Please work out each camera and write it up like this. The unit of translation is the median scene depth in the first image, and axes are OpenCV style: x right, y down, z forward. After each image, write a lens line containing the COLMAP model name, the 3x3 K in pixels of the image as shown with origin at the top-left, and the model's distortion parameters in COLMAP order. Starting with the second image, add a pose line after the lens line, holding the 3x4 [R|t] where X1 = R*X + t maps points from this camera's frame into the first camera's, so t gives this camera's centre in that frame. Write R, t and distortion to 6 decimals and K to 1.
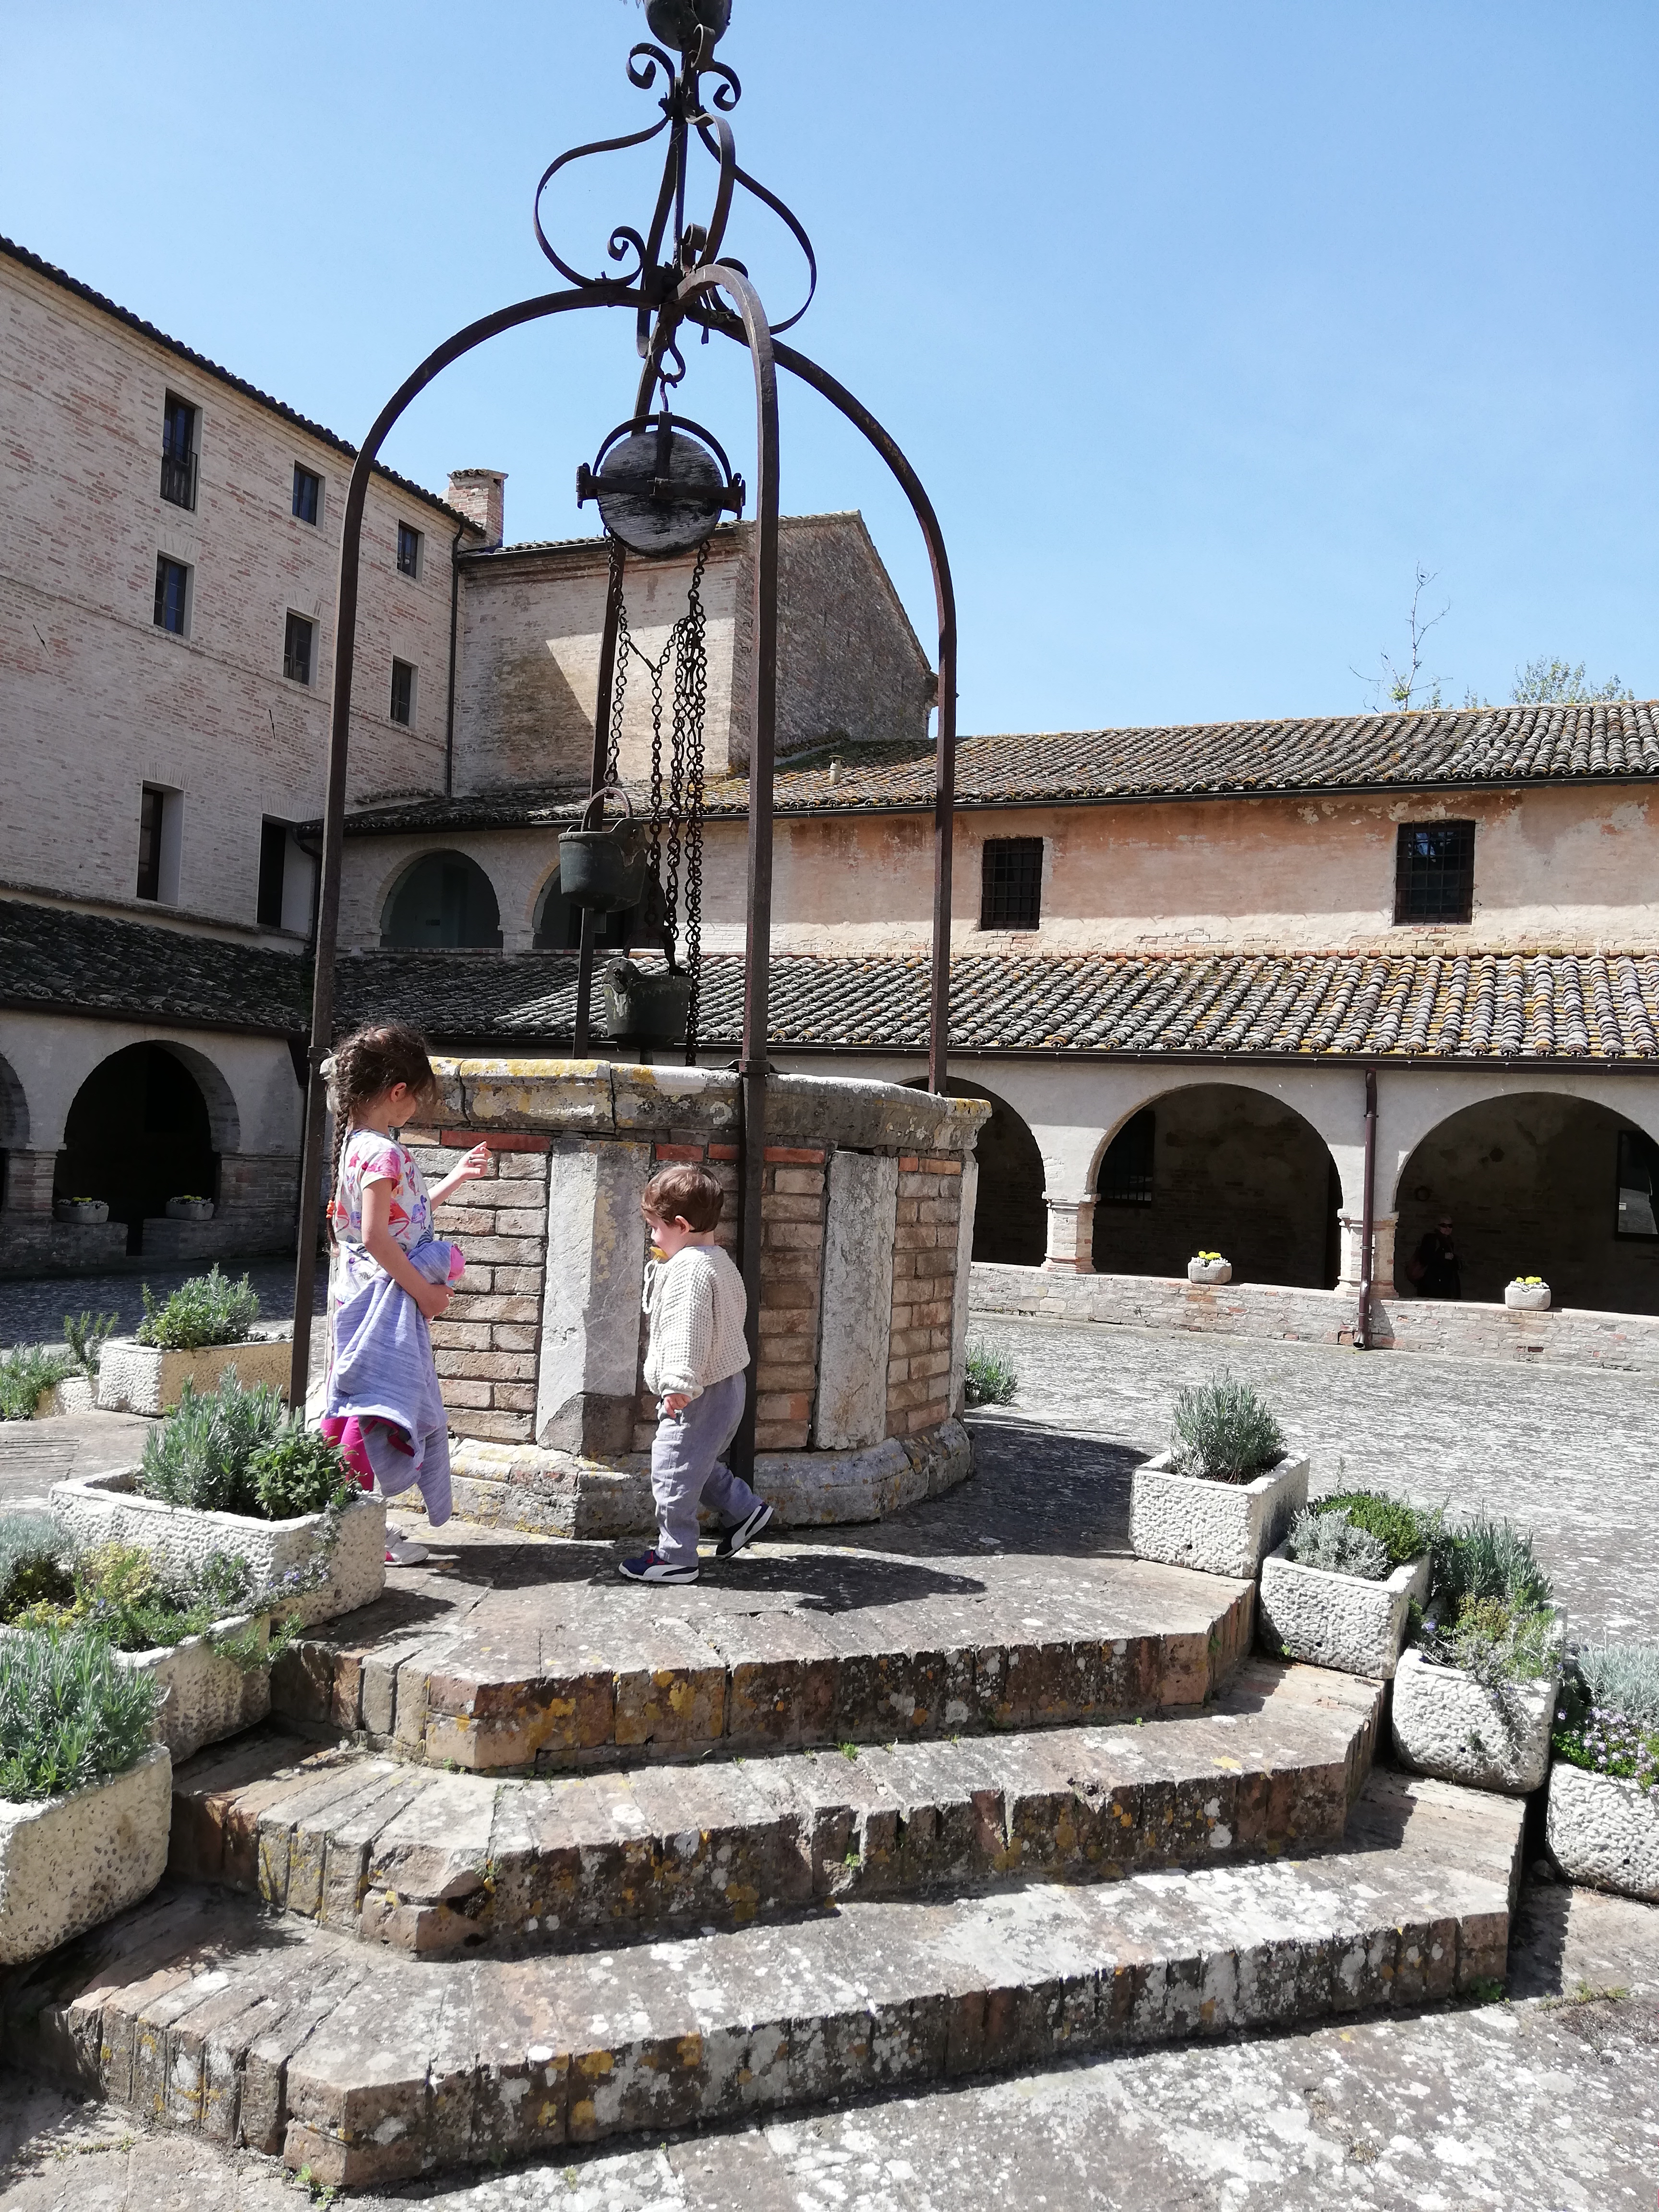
lens RADIAL K [[1629.9, 0, 831.0], [0, 1629.9, 1115.0], [0, 0, 1]] dist [0.103614, -0.168938]
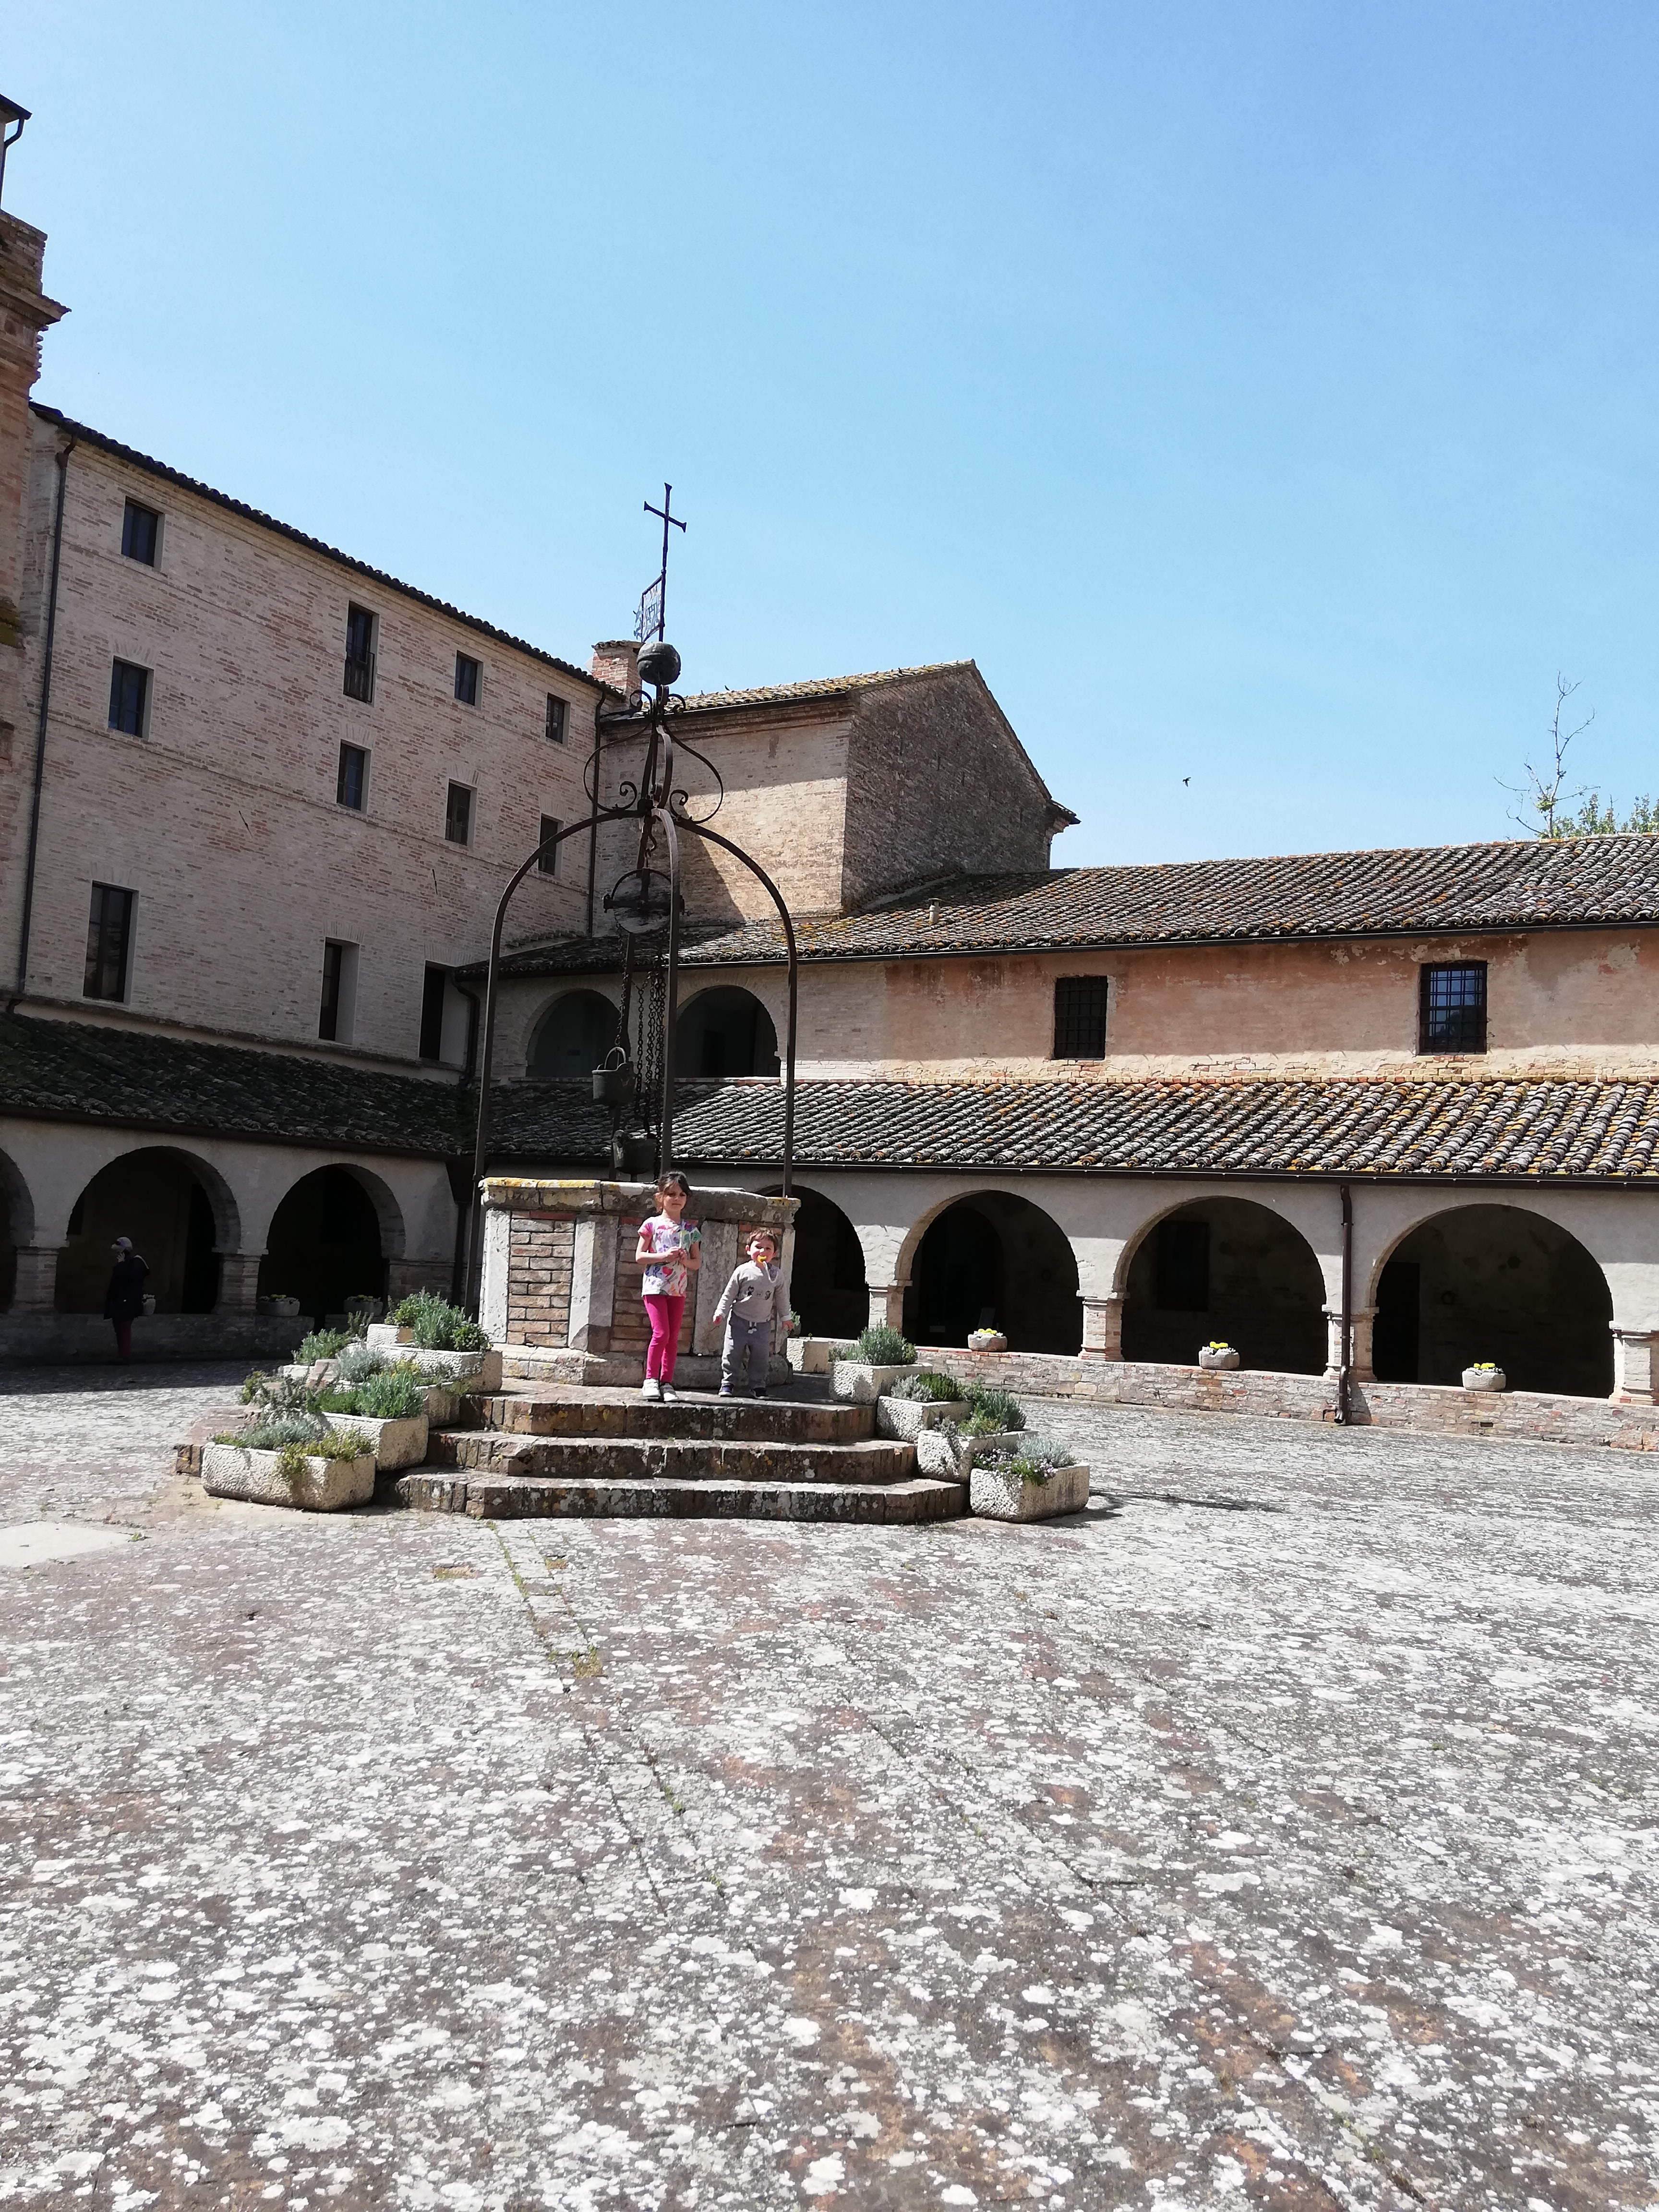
lens RADIAL K [[1847.0, 0, 829.0], [0, 1847.0, 1103.8], [0, 0, 1]] dist [0.121122, -0.199945]
pose [[0.994025, -0.008955, -0.108787, 0.097040], [0.000993, 0.997330, -0.073021, 0.010424], [0.109150, 0.072476, 0.991380, -0.322941]]
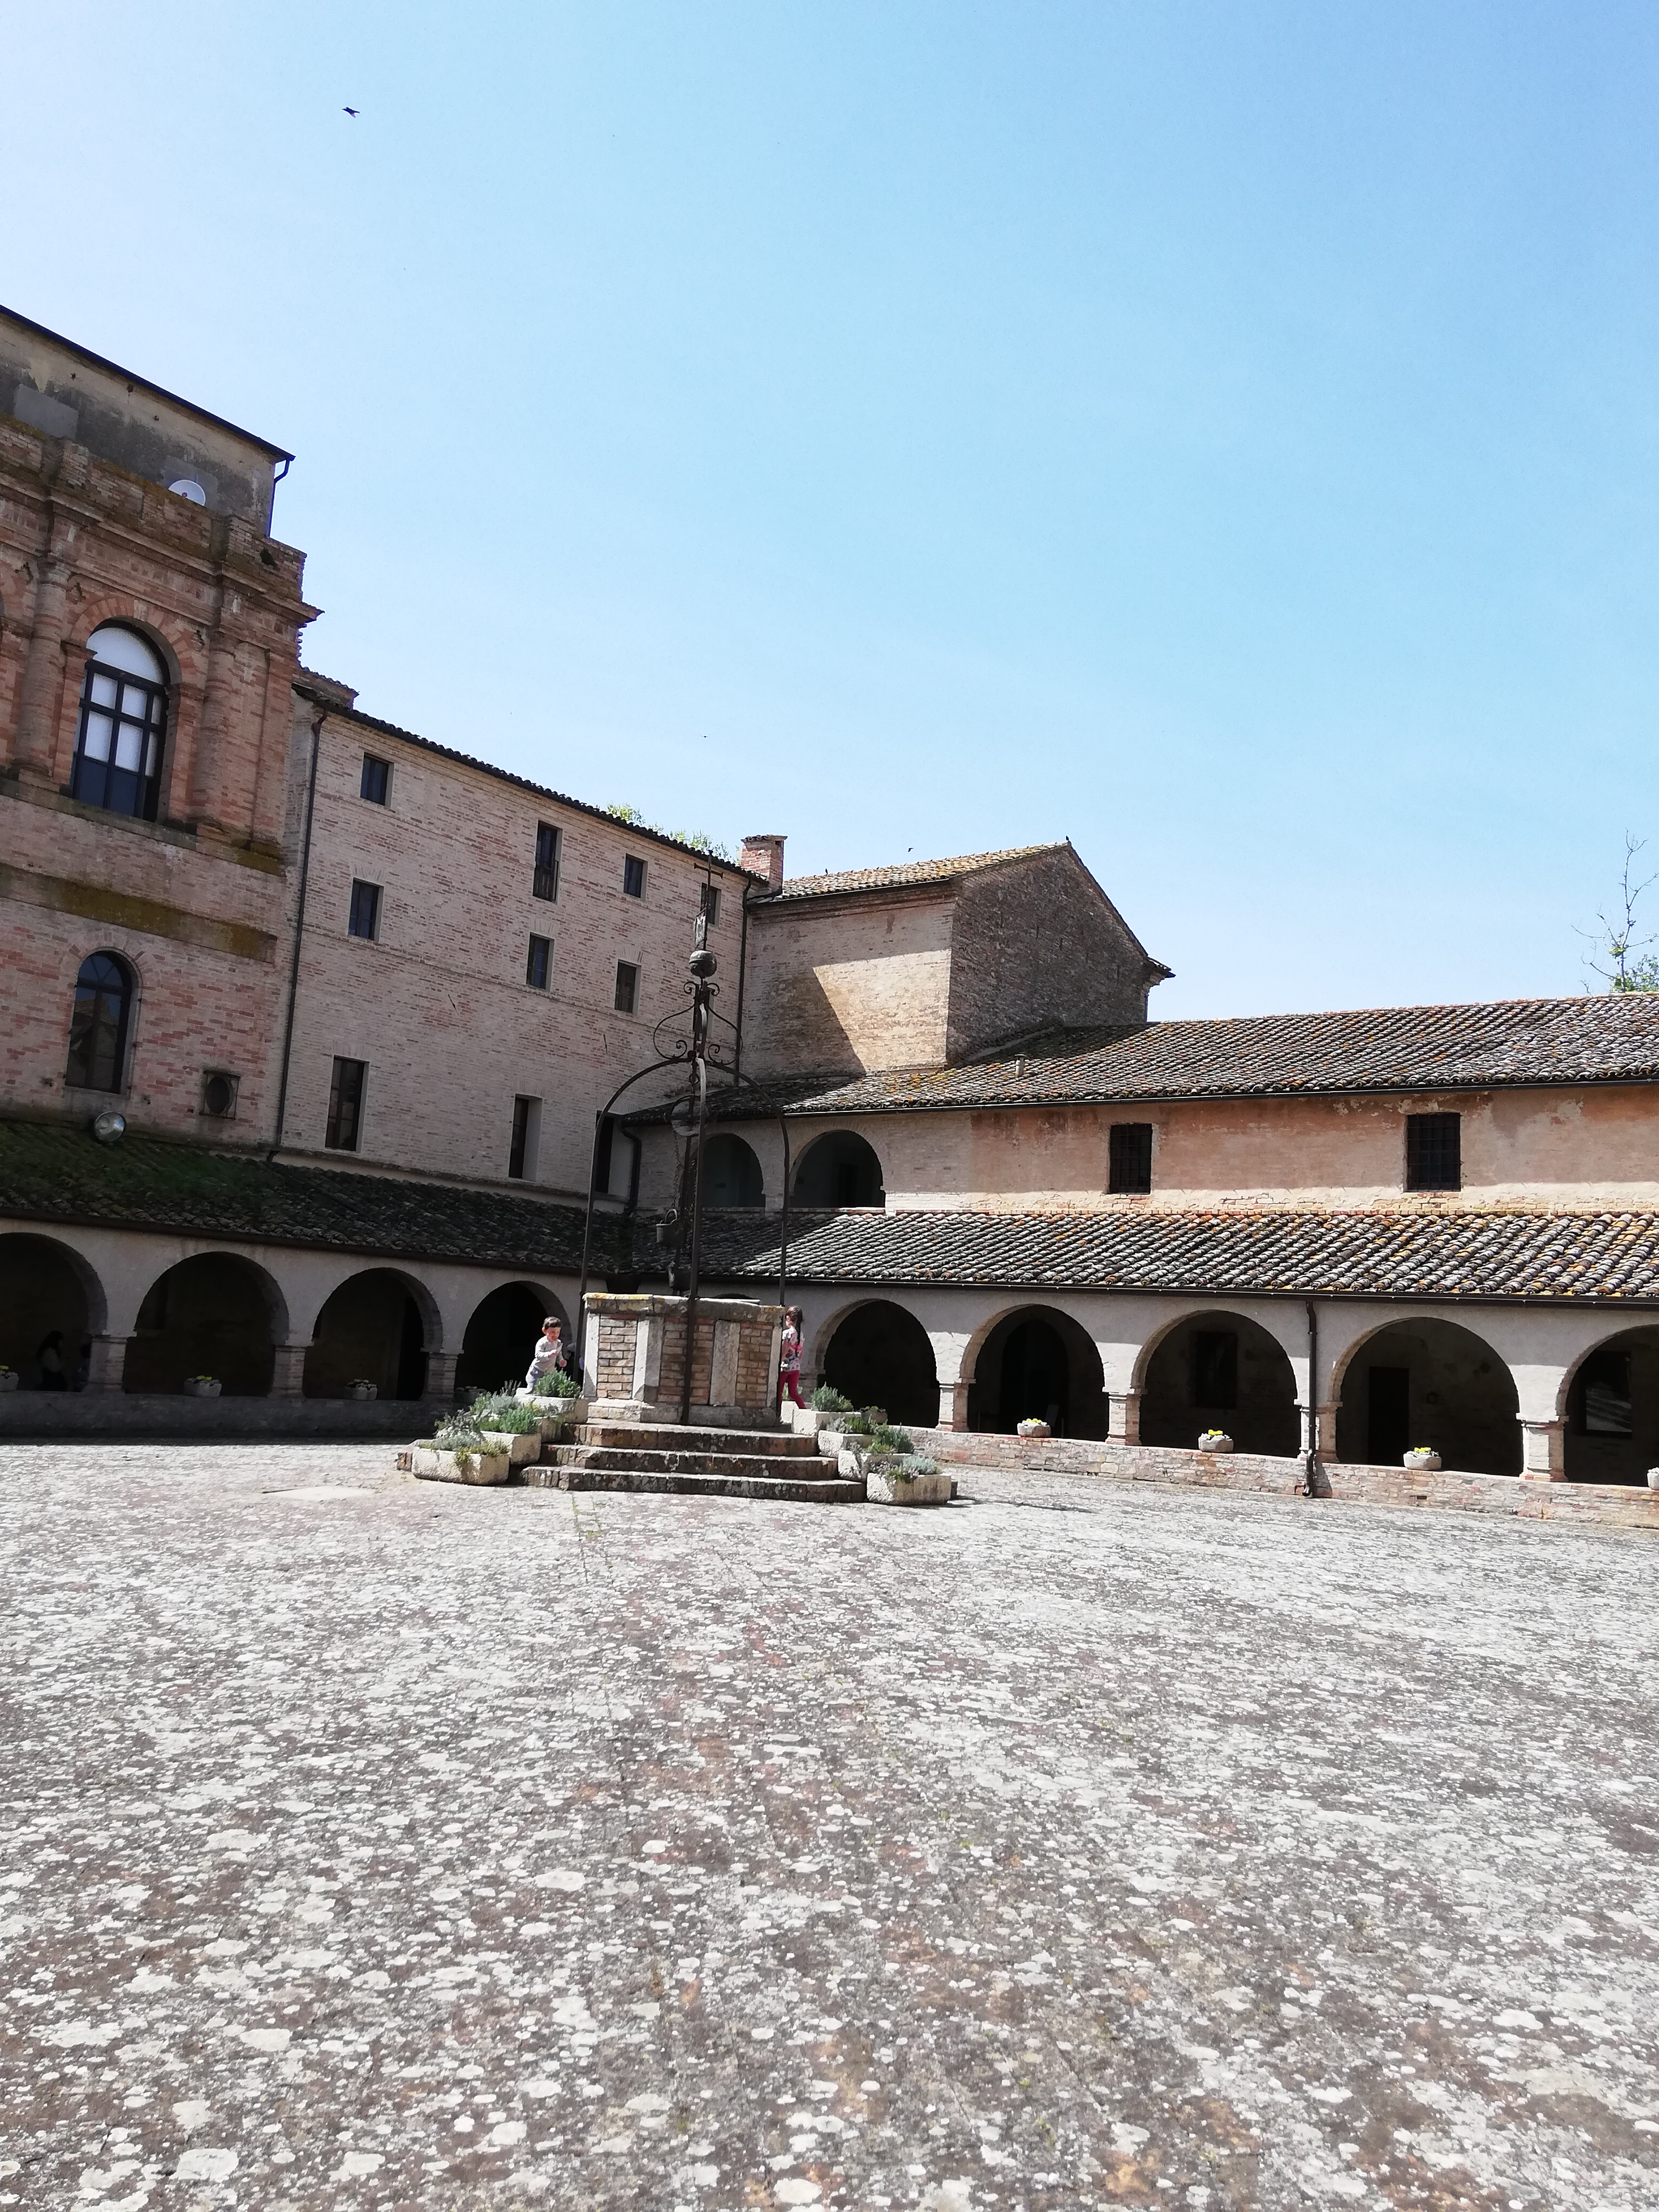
lens RADIAL K [[1847.0, 0, 829.0], [0, 1847.0, 1103.8], [0, 0, 1]] dist [0.121122, -0.199945]
pose [[0.977021, -0.023442, -0.211851, 0.239441], [-0.005309, 0.990949, -0.134135, 0.020474], [0.213078, 0.132177, 0.968053, -0.630558]]
